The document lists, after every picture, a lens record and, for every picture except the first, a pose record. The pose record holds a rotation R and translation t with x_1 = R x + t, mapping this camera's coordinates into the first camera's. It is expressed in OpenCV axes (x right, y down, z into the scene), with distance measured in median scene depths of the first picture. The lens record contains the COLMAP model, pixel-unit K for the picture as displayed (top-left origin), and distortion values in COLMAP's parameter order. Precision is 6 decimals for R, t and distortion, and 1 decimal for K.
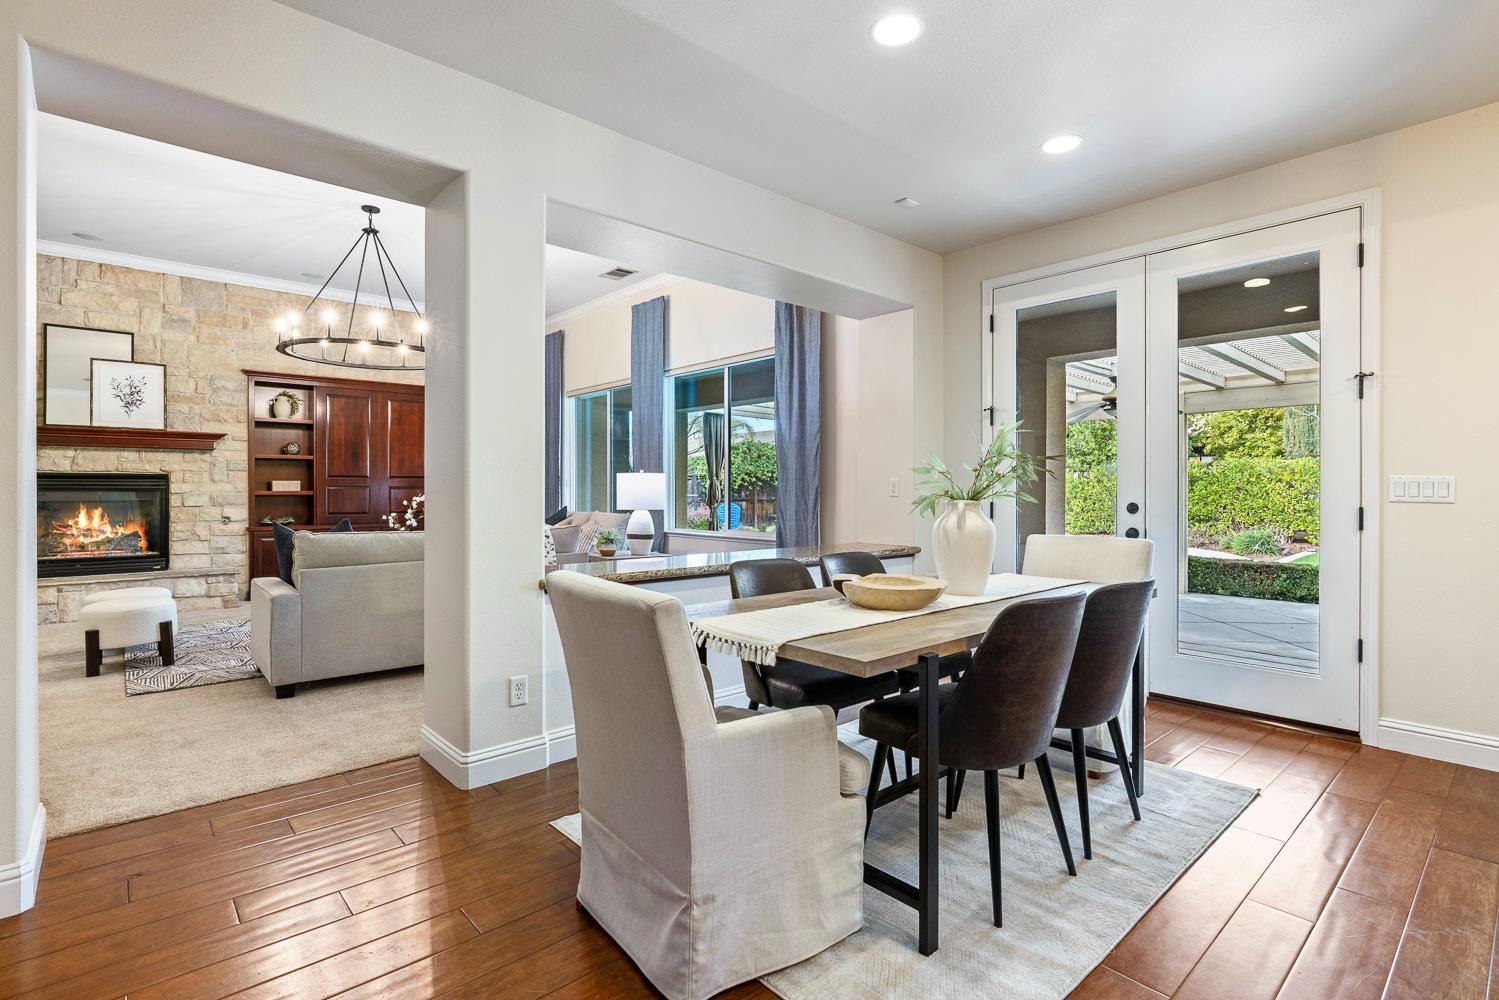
lens RADIAL K [[719.6, 0, 745.2], [0, 719.6, 492.0], [0, 0, 1]] dist [-0.003997, 0.003079]
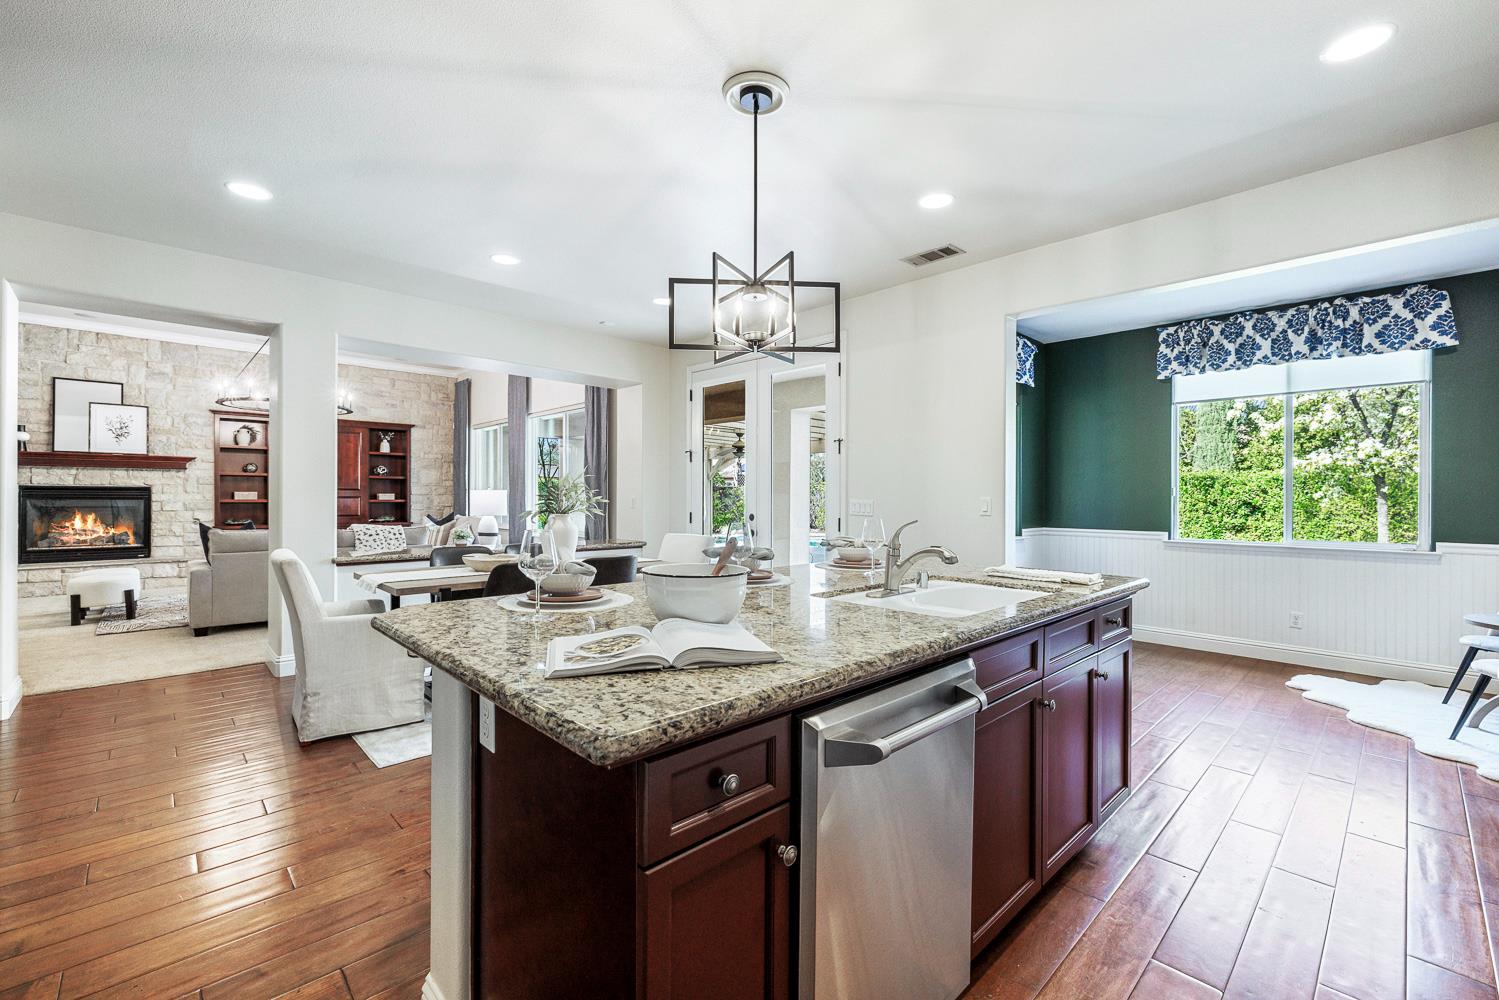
lens RADIAL K [[637.0, 0, 749.0], [0, 637.0, 498.4], [0, 0, 1]] dist [0.003685, -0.000019]
pose [[0.999484, 0.006005, 0.031562, 0.284947], [-0.006056, 0.999980, 0.001541, -0.012107], [-0.031552, -0.001732, 0.999501, -0.237706]]
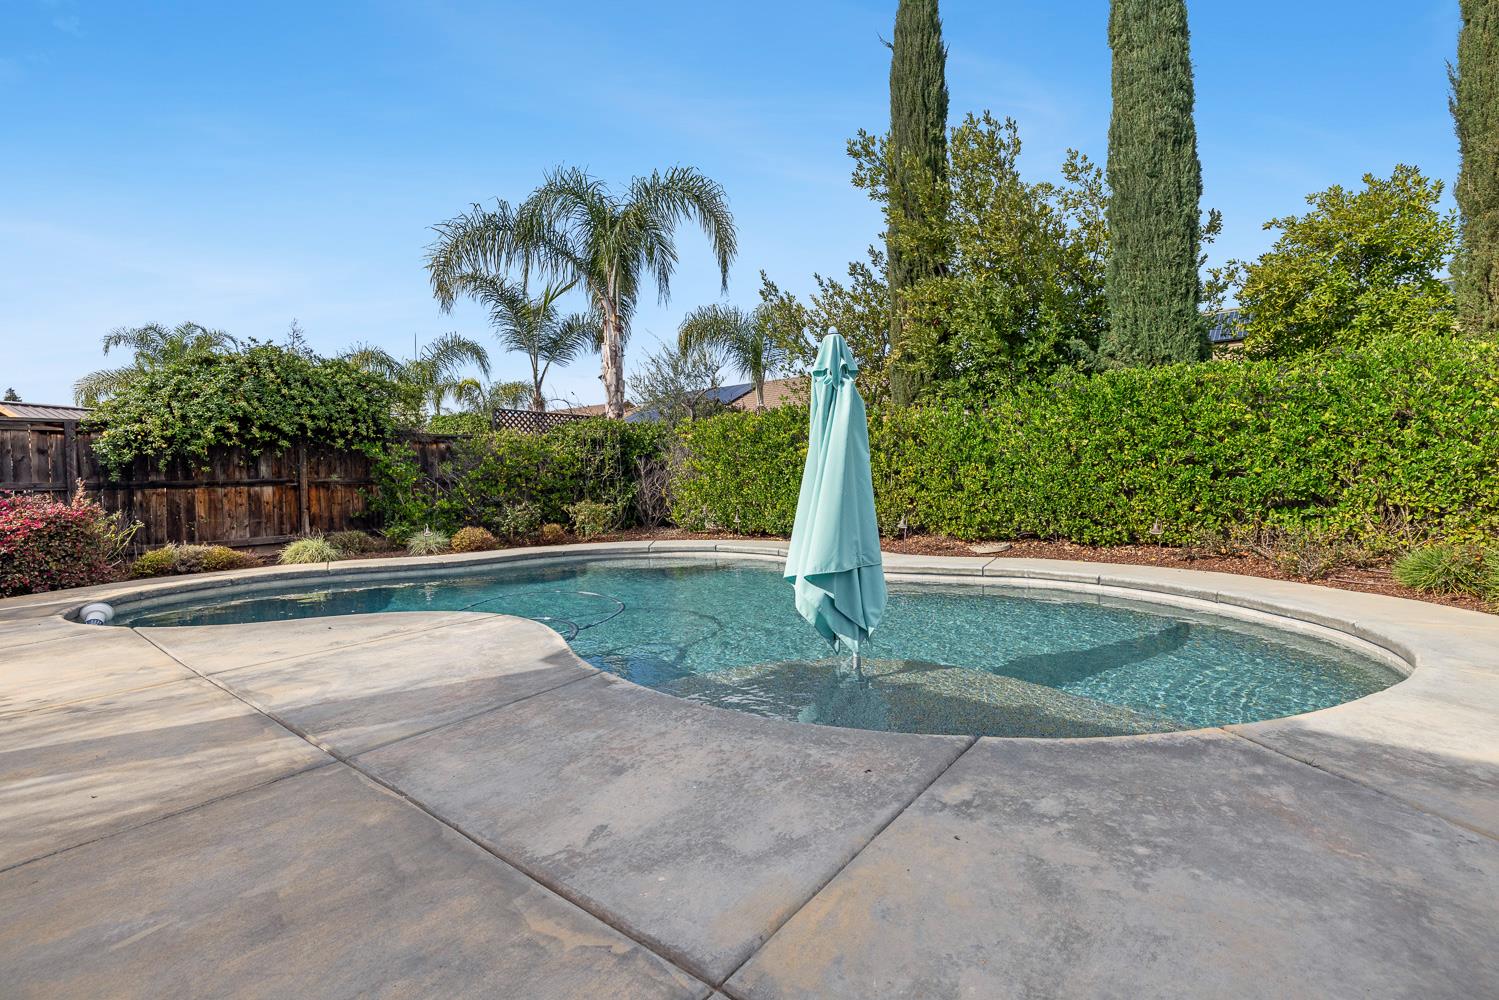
lens RADIAL K [[664.5, 0, 753.8], [0, 664.5, 501.9], [0, 0, 1]] dist [-0.016460, 0.000098]
pose [[0.987432, -0.023307, 0.156314, 0.700238], [0.019383, 0.999459, 0.026584, 0.055818], [-0.156849, -0.023220, 0.987350, 1.637531]]
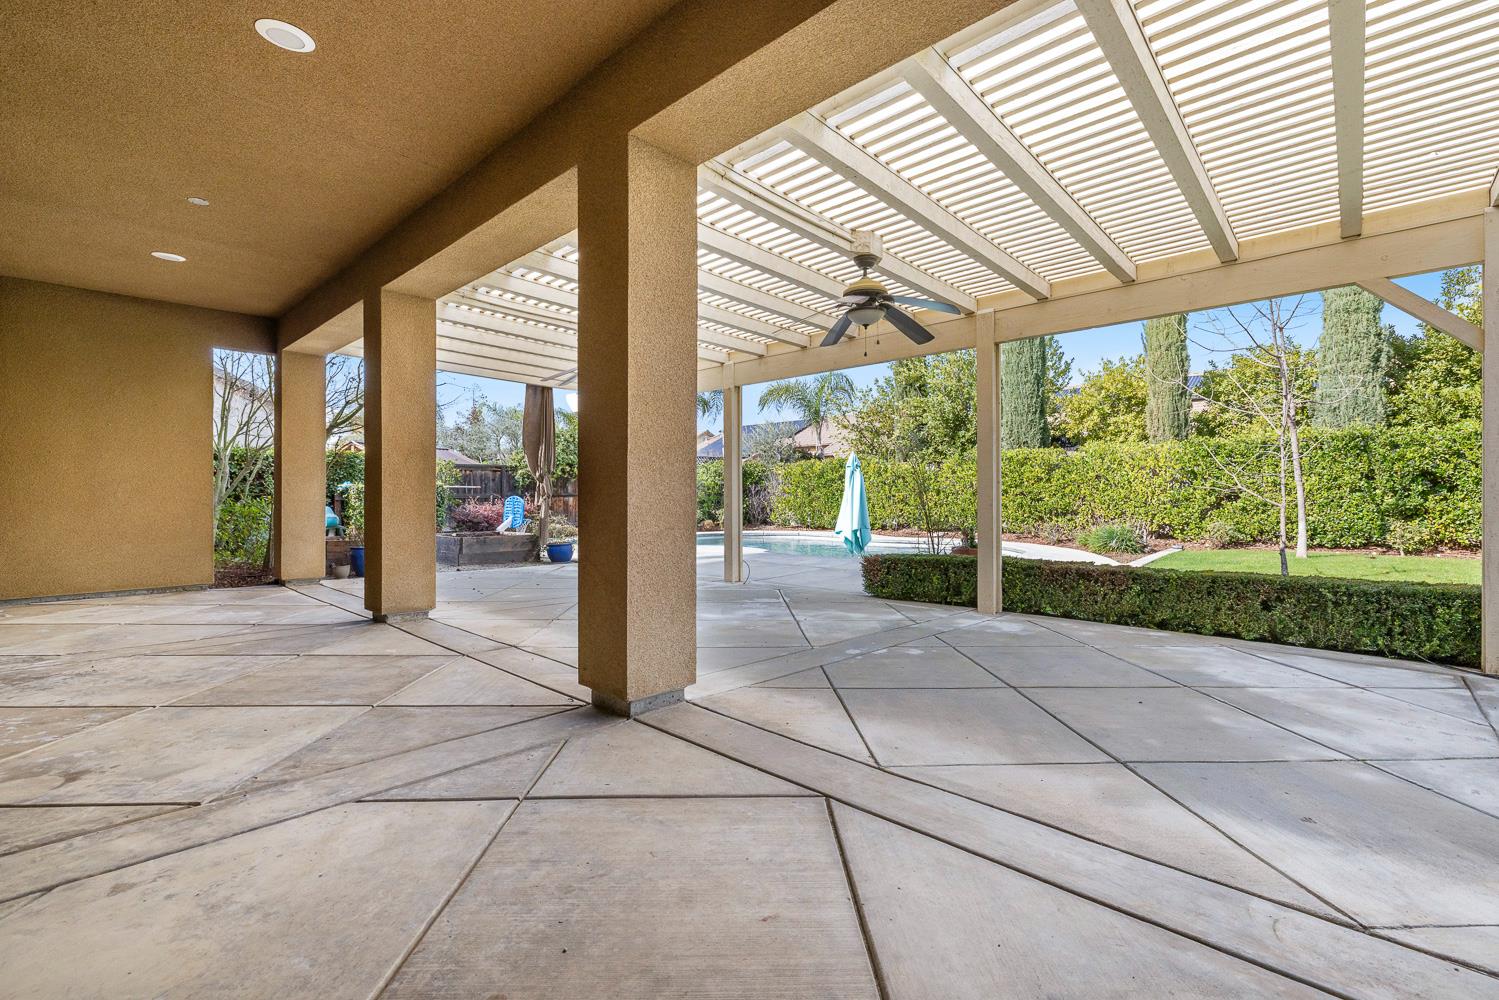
lens RADIAL K [[637.0, 0, 755.4], [0, 637.0, 498.2], [0, 0, 1]] dist [0.003685, -0.000019]
pose [[0.996589, -0.001638, 0.082505, 0.476584], [0.001701, 0.999998, -0.000696, 0.048082], [-0.082504, 0.000834, 0.996590, 0.603409]]
